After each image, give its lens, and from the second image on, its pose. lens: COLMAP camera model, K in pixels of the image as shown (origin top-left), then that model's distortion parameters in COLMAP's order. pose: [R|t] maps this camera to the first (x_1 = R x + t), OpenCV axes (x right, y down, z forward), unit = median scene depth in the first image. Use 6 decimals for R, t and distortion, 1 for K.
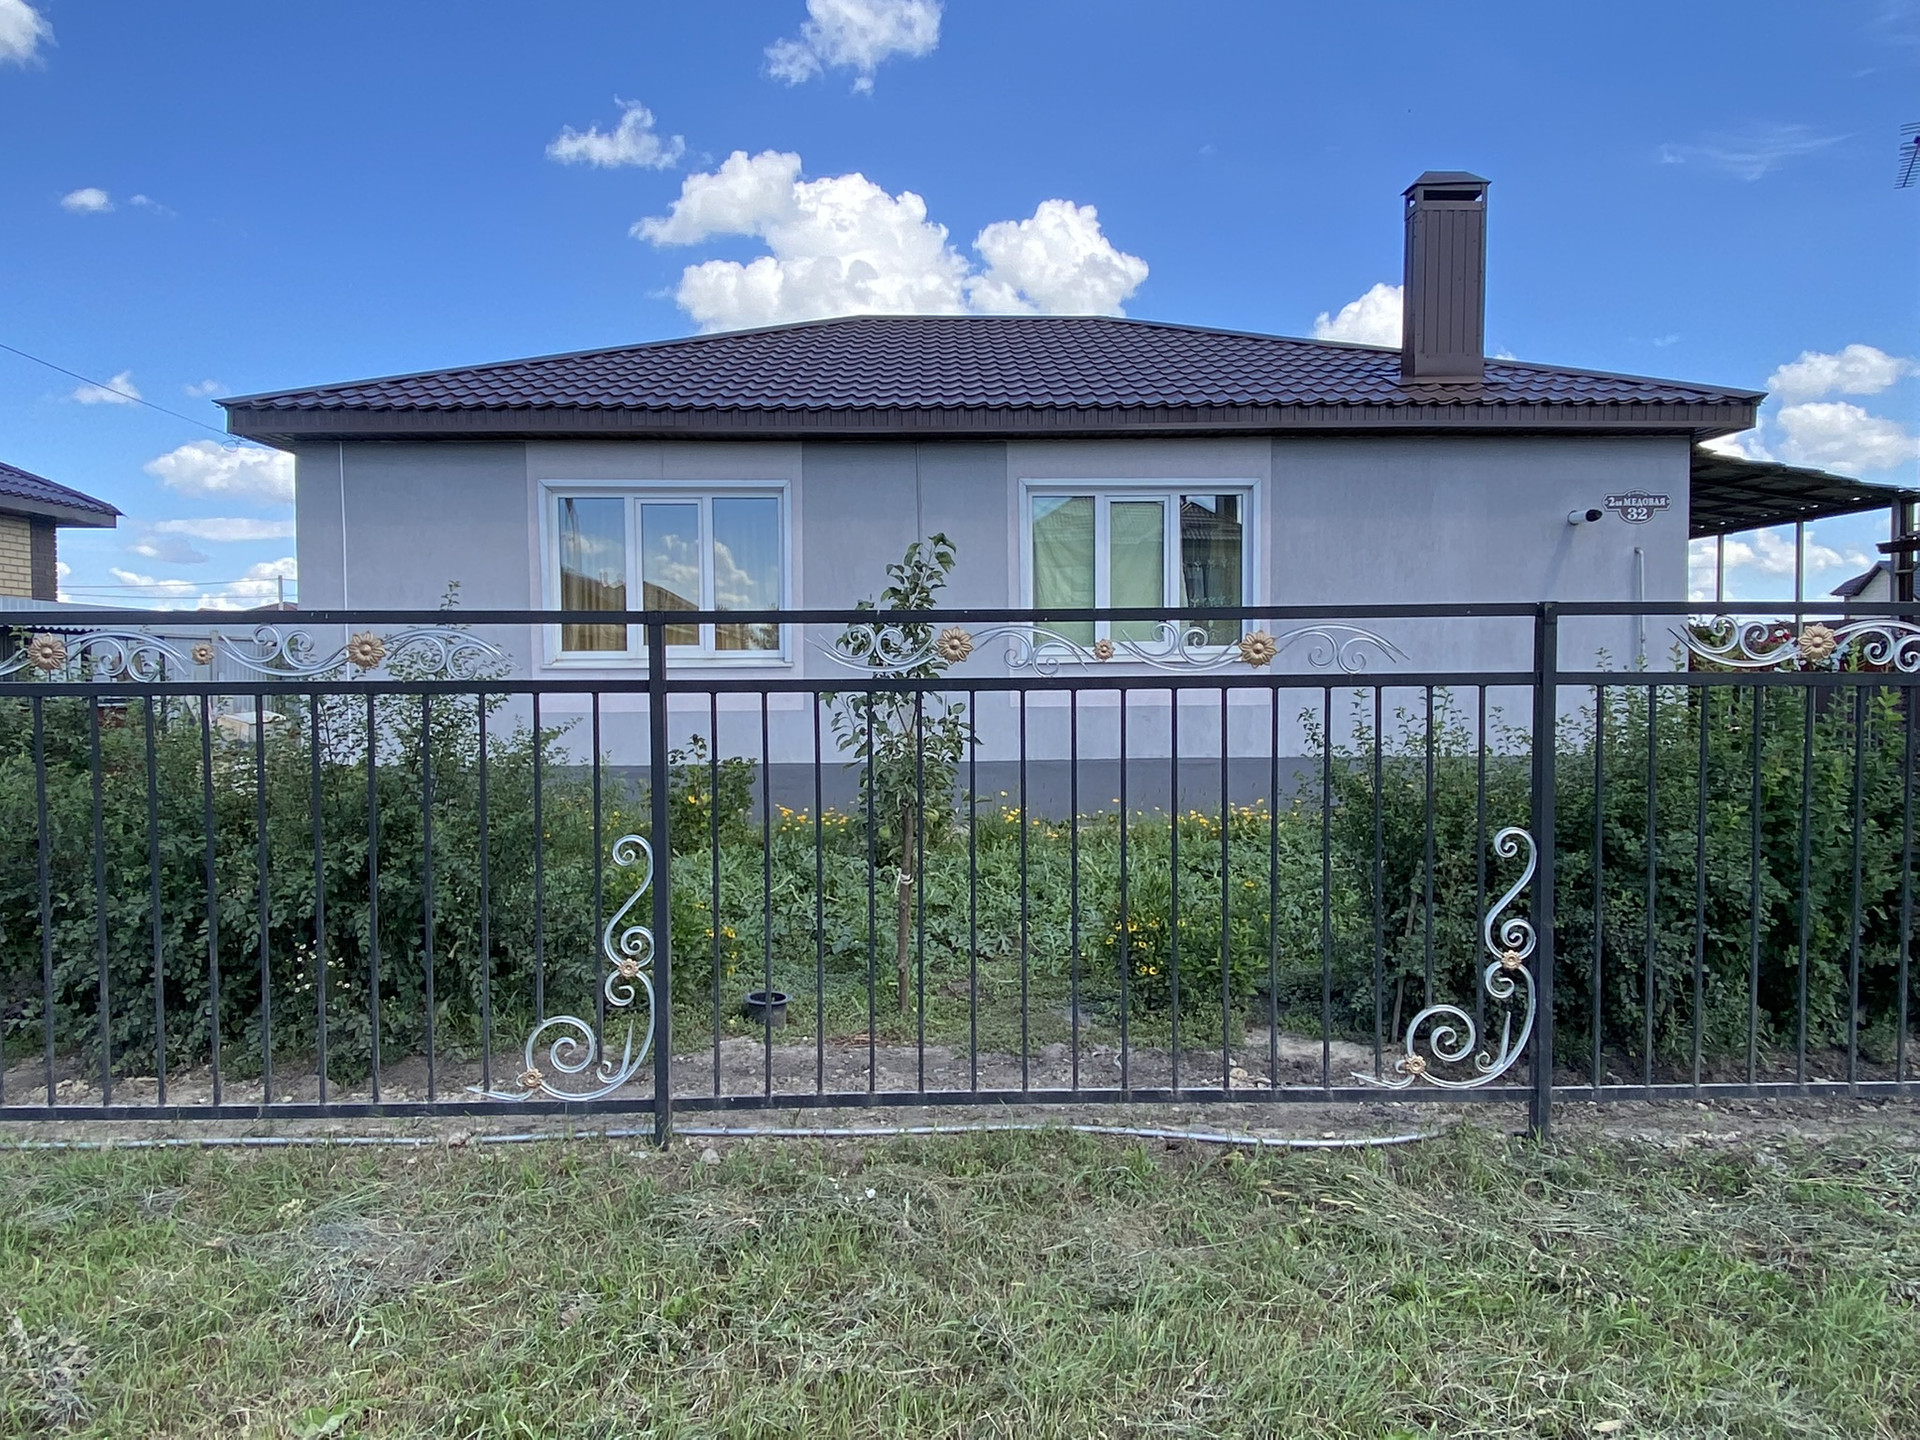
lens RADIAL K [[1245.8, 0, 957.2], [0, 1245.8, 725.3], [0, 0, 1]] dist [0.006131, -0.004832]
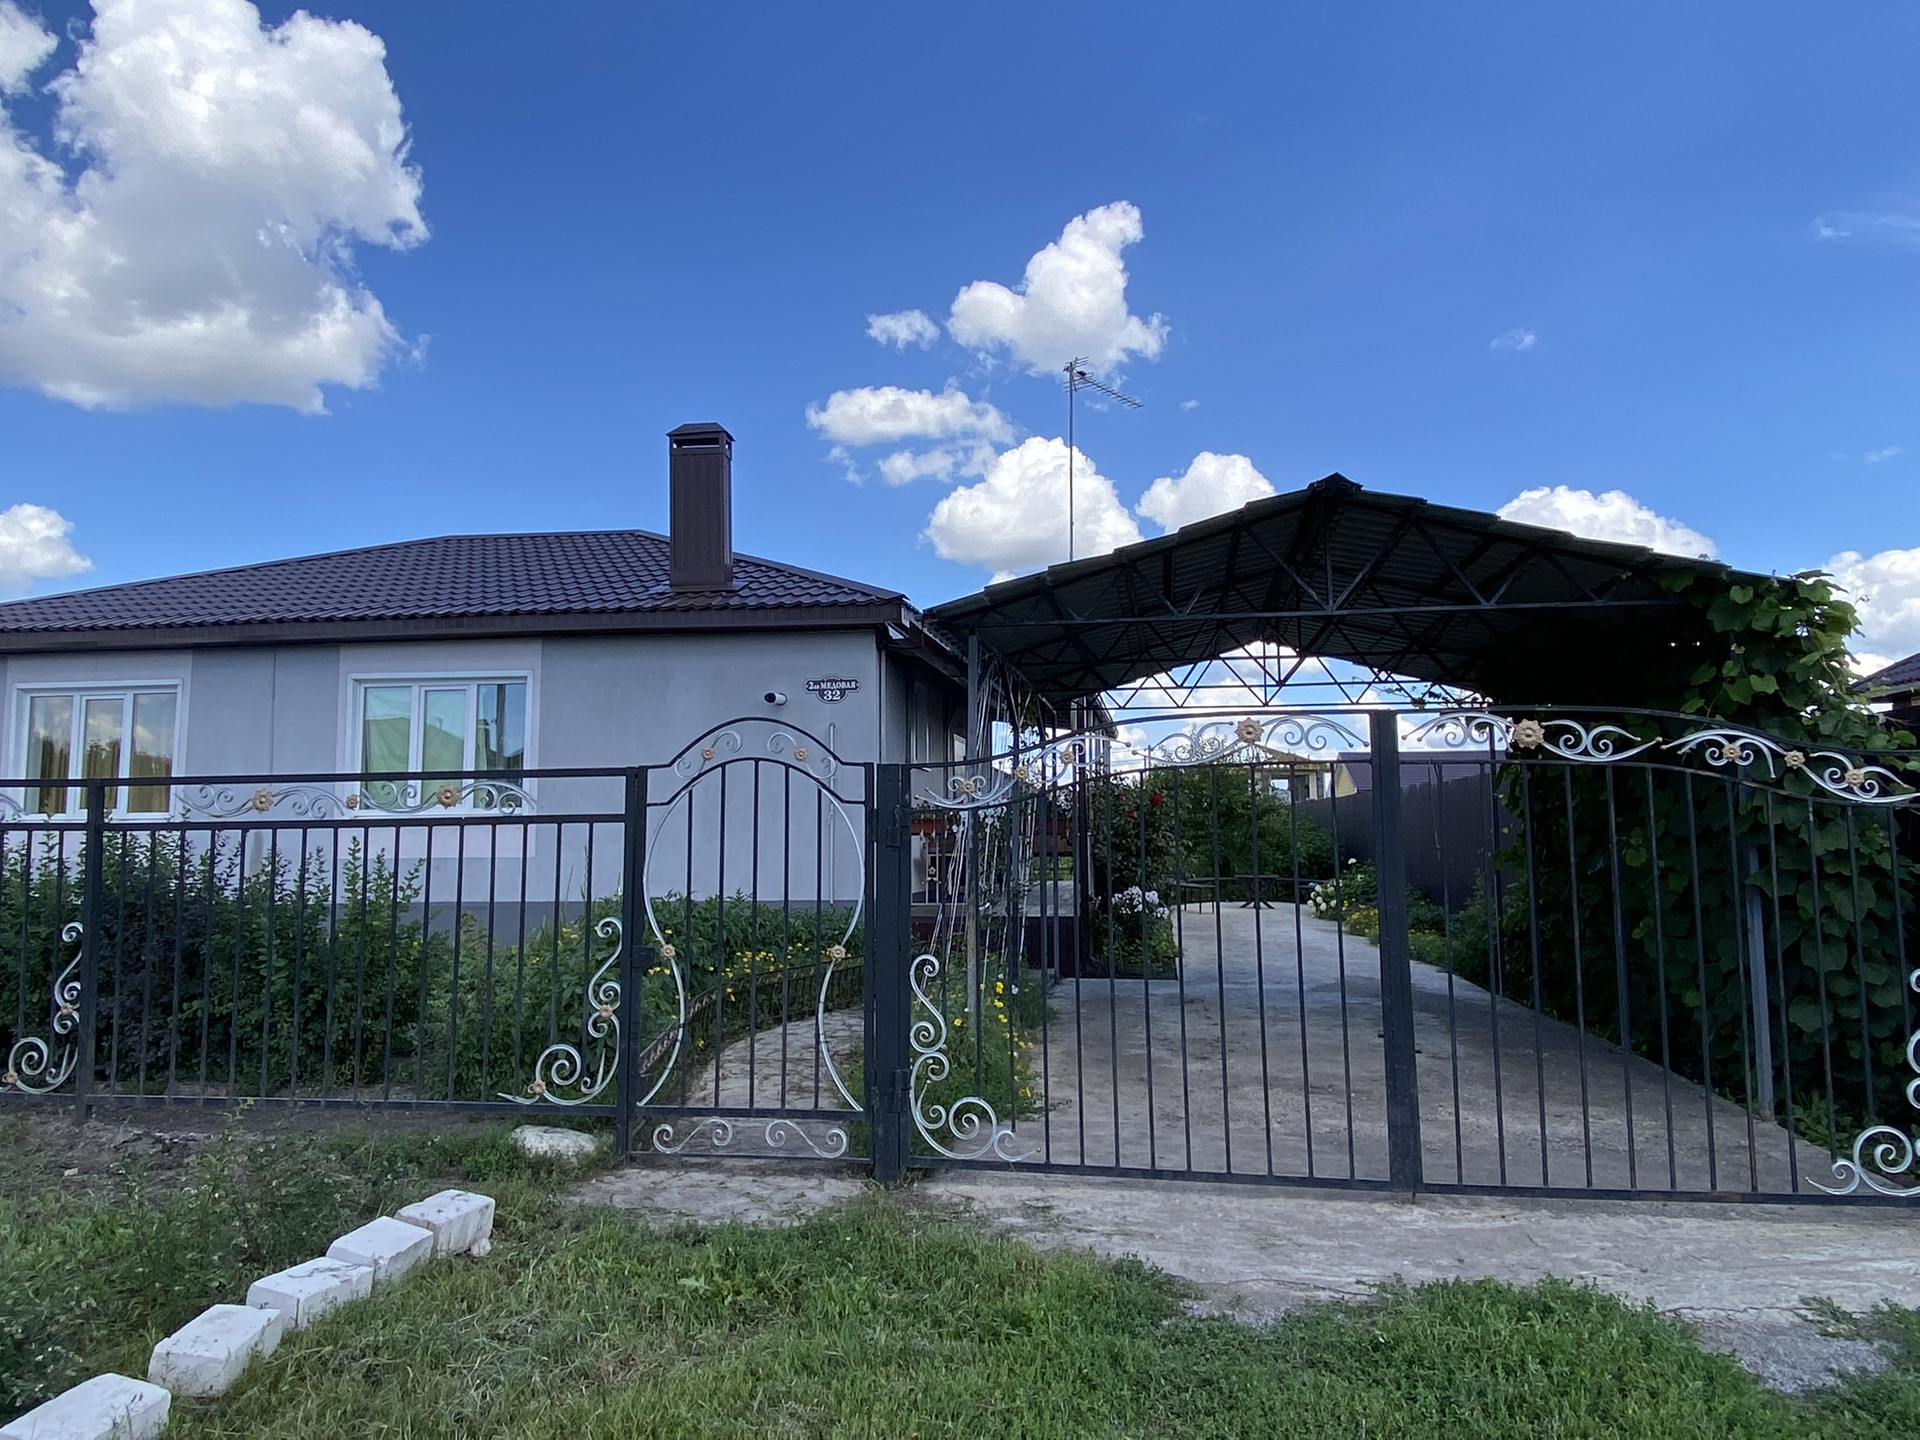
lens RADIAL K [[1245.8, 0, 963.7], [0, 1245.8, 713.8], [0, 0, 1]] dist [0.006131, -0.004832]
pose [[0.987860, -0.012727, -0.154822, 0.858943], [-0.009078, 0.990205, -0.139323, 0.010905], [0.155079, 0.139037, 0.978069, -0.132156]]
